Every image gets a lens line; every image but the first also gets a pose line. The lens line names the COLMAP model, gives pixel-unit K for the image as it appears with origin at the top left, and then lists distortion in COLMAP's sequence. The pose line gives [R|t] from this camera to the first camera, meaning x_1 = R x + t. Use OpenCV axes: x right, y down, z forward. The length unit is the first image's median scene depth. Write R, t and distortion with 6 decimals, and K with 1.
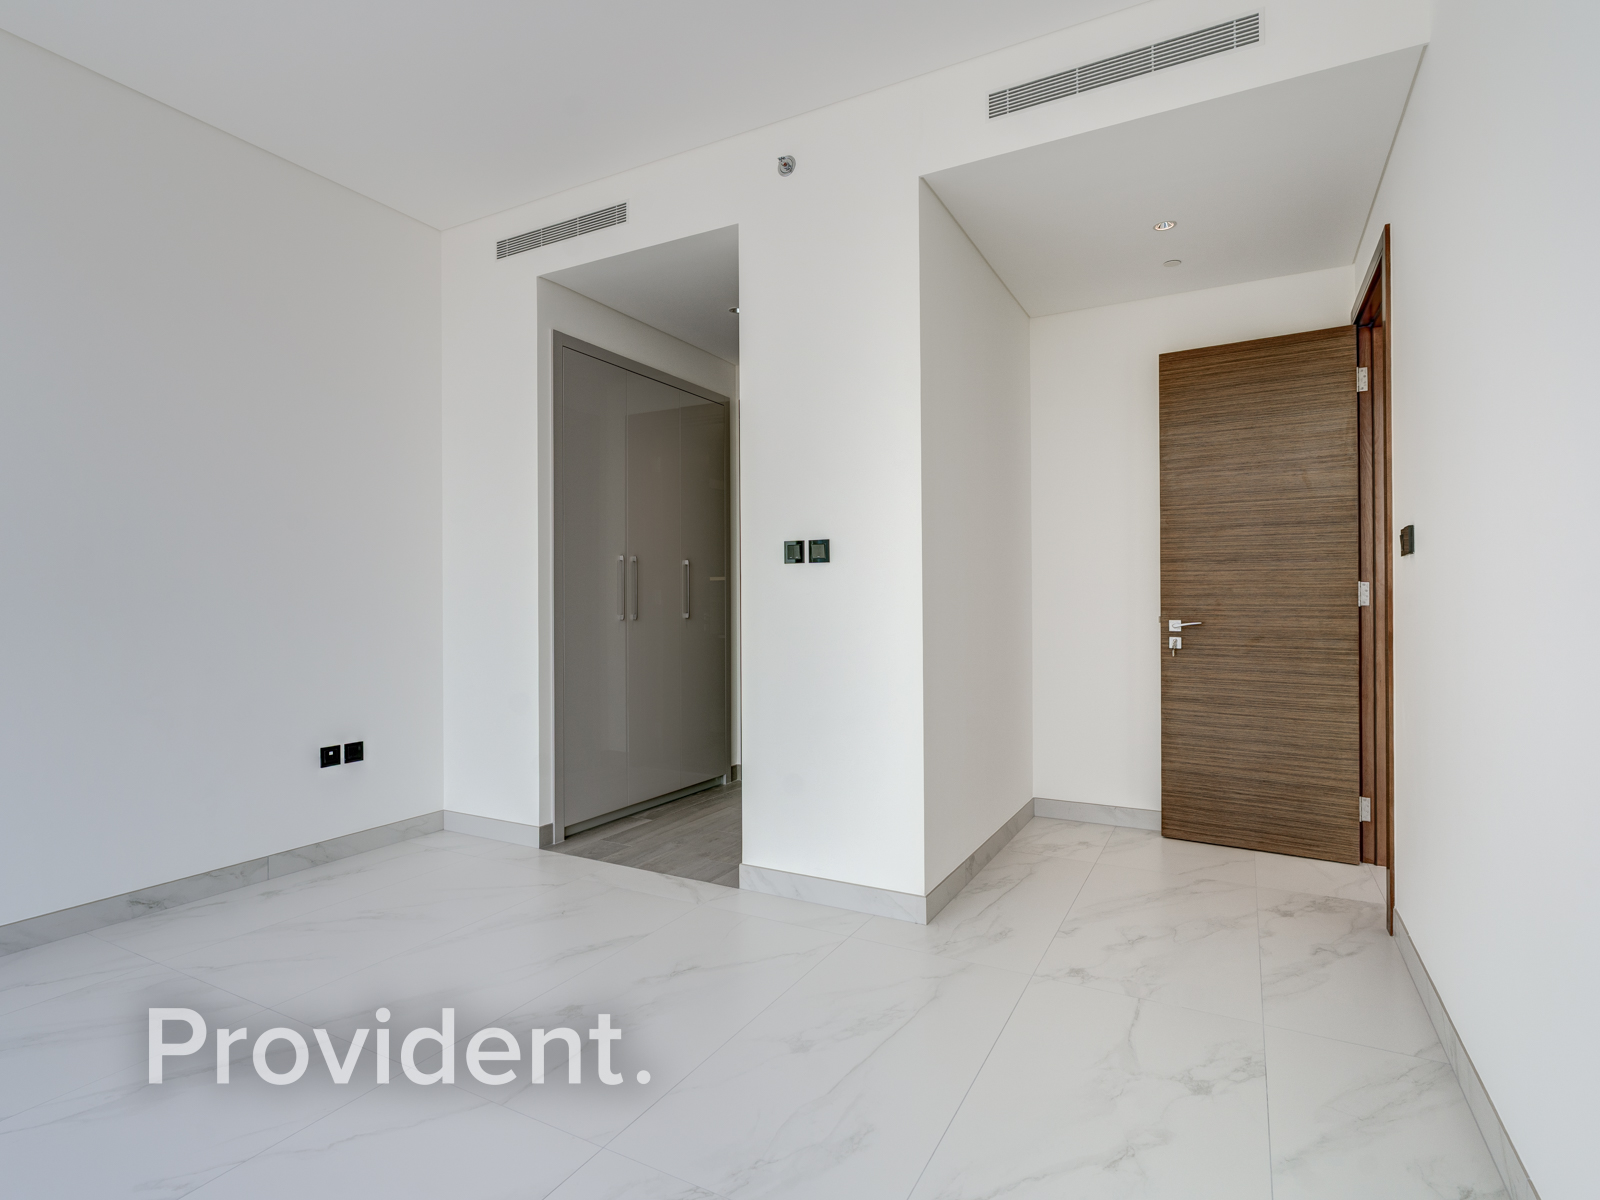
lens RADIAL K [[827.5, 0, 797.9], [0, 827.5, 590.1], [0, 0, 1]] dist [-0.003437, 0.001161]
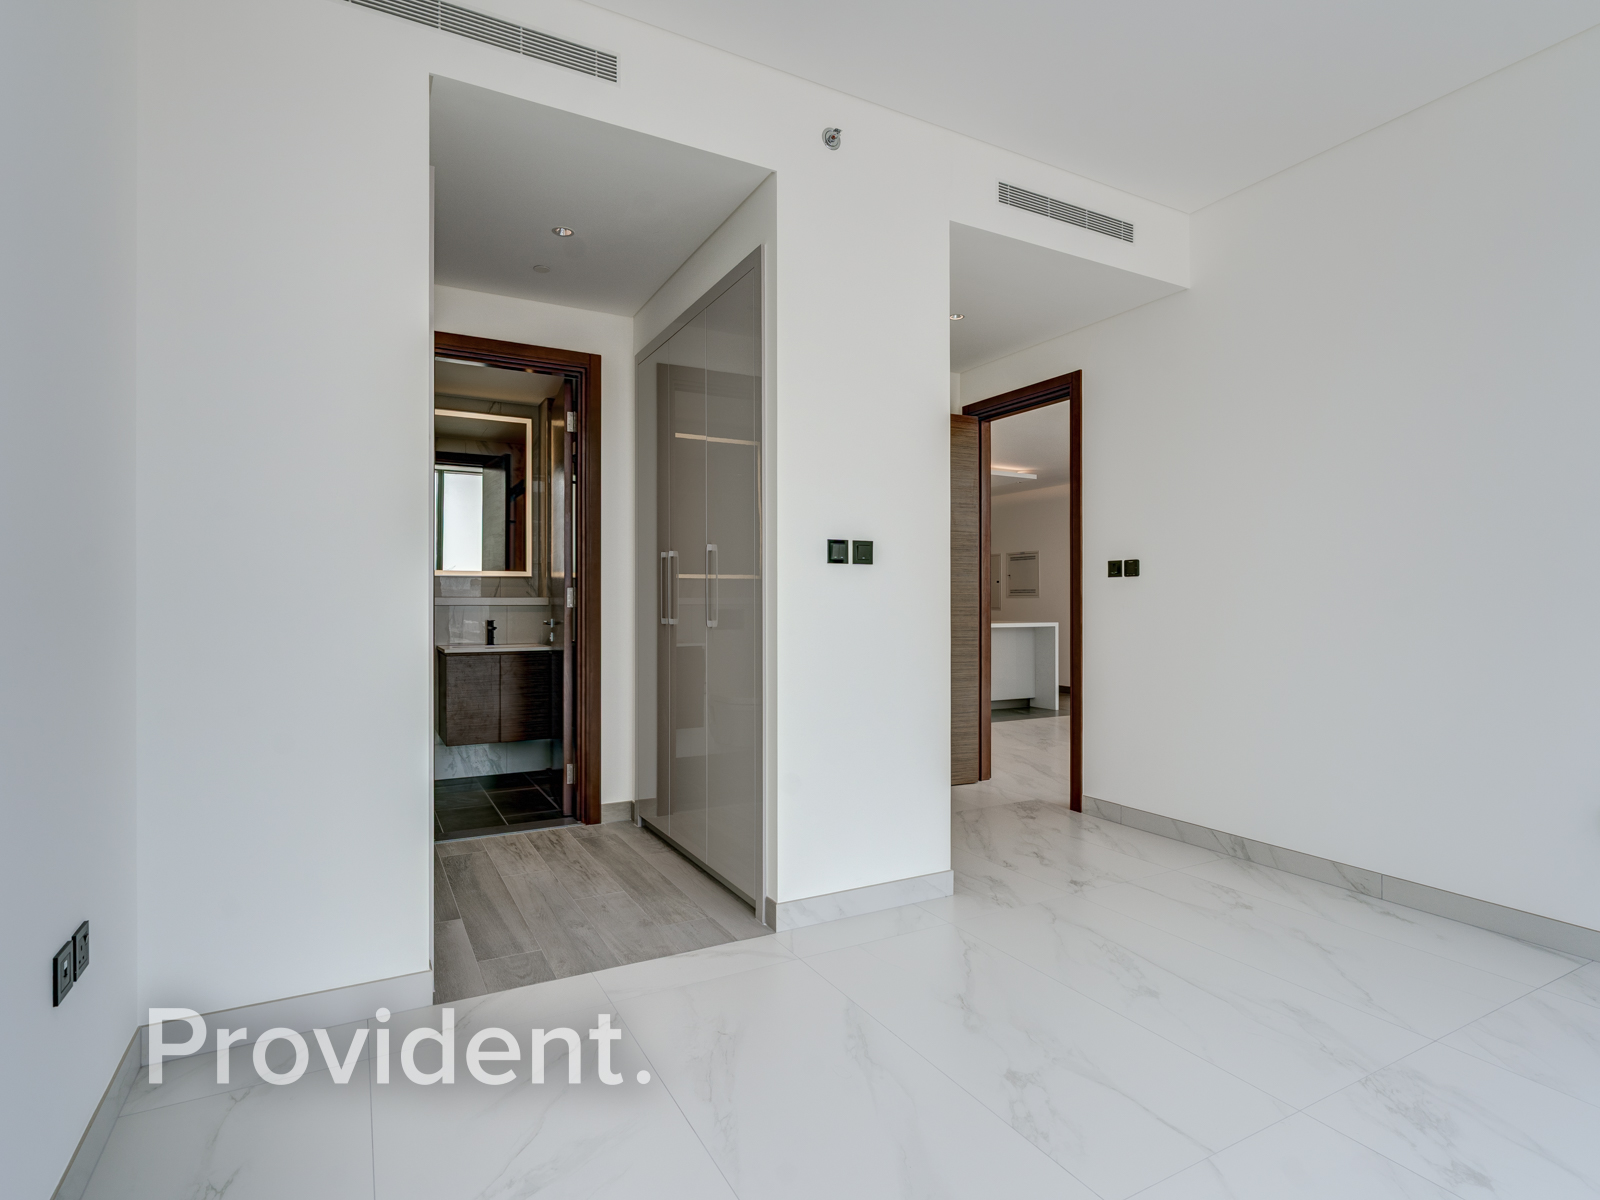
lens RADIAL K [[826.2, 0, 800.0], [0, 826.2, 600.0], [0, 0, 1]] dist [-0.004545, -0.000102]
pose [[0.537659, 0.001786, 0.843160, -0.746780], [-0.017700, 0.999801, 0.009169, -0.002397], [-0.842976, -0.019854, 0.537584, 0.478139]]
